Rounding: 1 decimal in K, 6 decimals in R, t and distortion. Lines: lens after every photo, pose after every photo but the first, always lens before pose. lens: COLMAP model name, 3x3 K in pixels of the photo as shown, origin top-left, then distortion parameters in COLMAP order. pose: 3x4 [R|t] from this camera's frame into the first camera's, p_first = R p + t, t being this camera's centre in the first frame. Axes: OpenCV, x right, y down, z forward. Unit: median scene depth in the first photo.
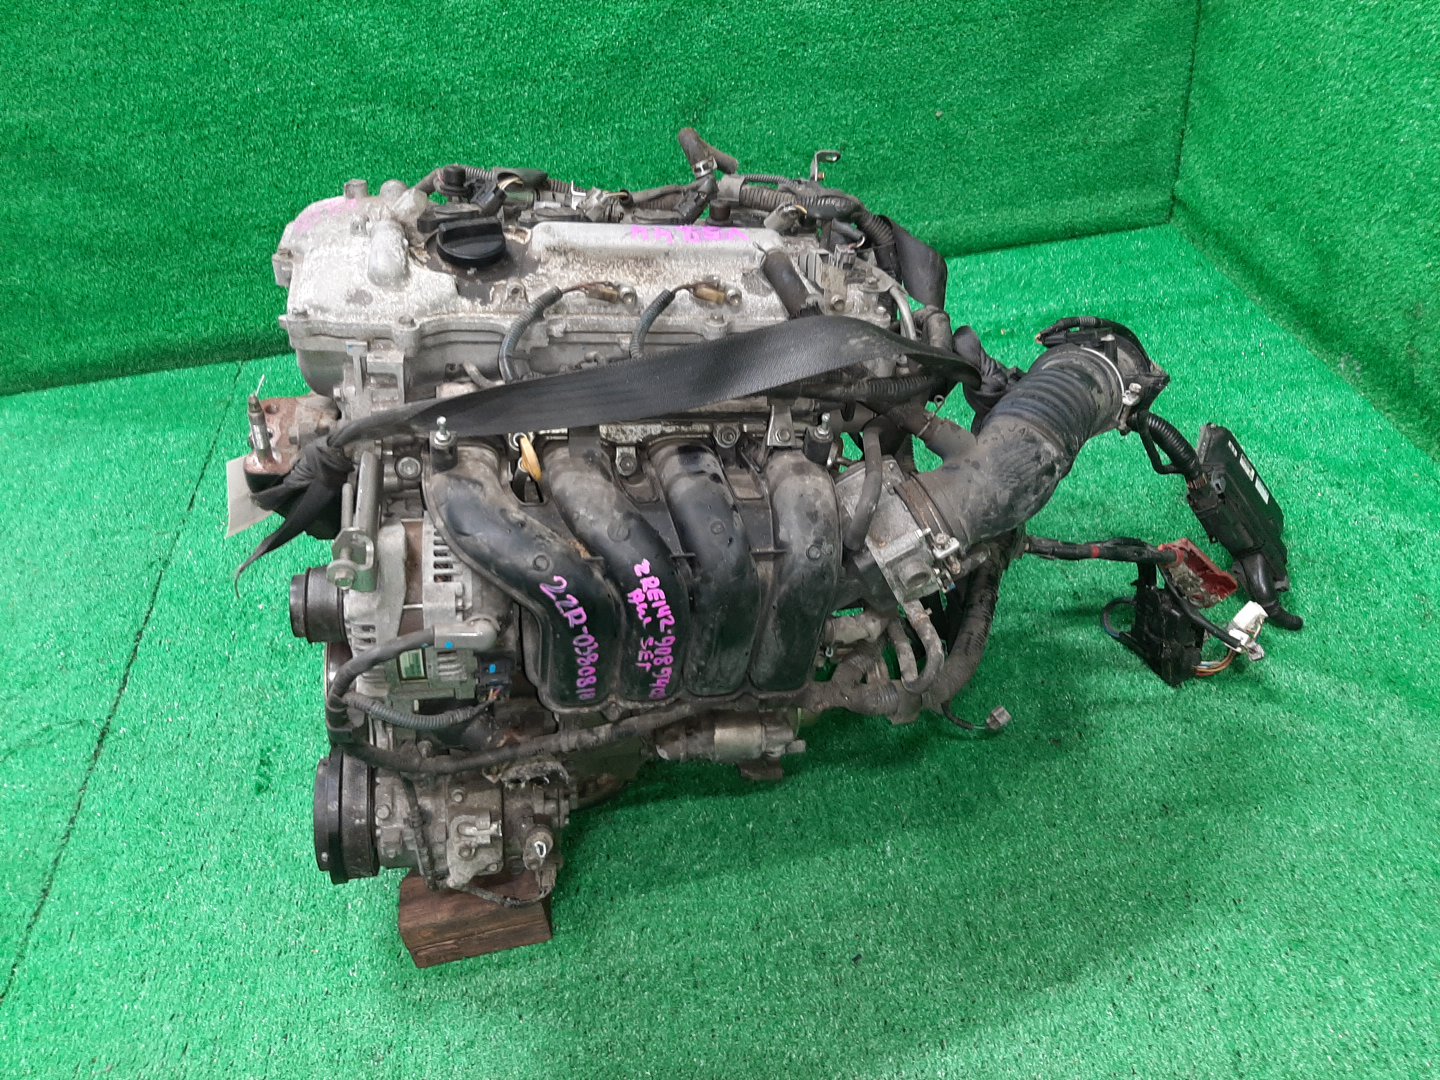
lens RADIAL K [[1201.2, 0, 720.0], [0, 1201.2, 540.0], [0, 0, 1]] dist [0.043426, -0.077972]
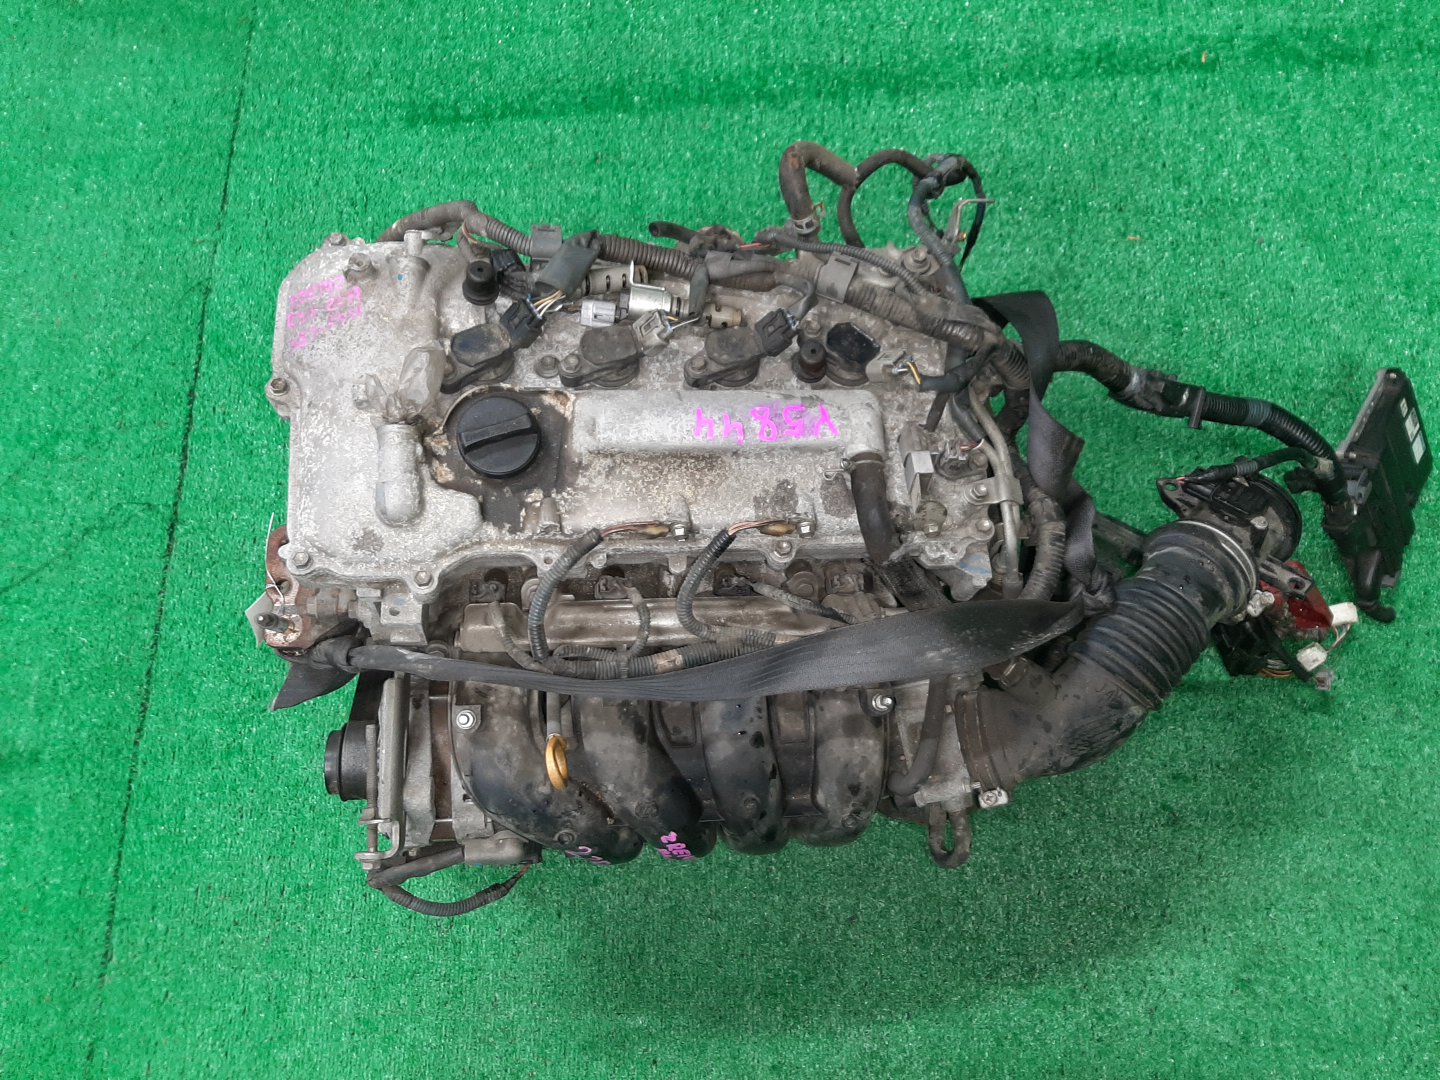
lens RADIAL K [[1207.6, 0, 726.6], [0, 1207.6, 534.2], [0, 0, 1]] dist [0.075317, -0.163003]
pose [[0.991007, 0.128691, -0.036660, -0.012786], [-0.085063, 0.817361, 0.569812, -0.674366], [0.103294, -0.561570, 0.820957, 0.295864]]
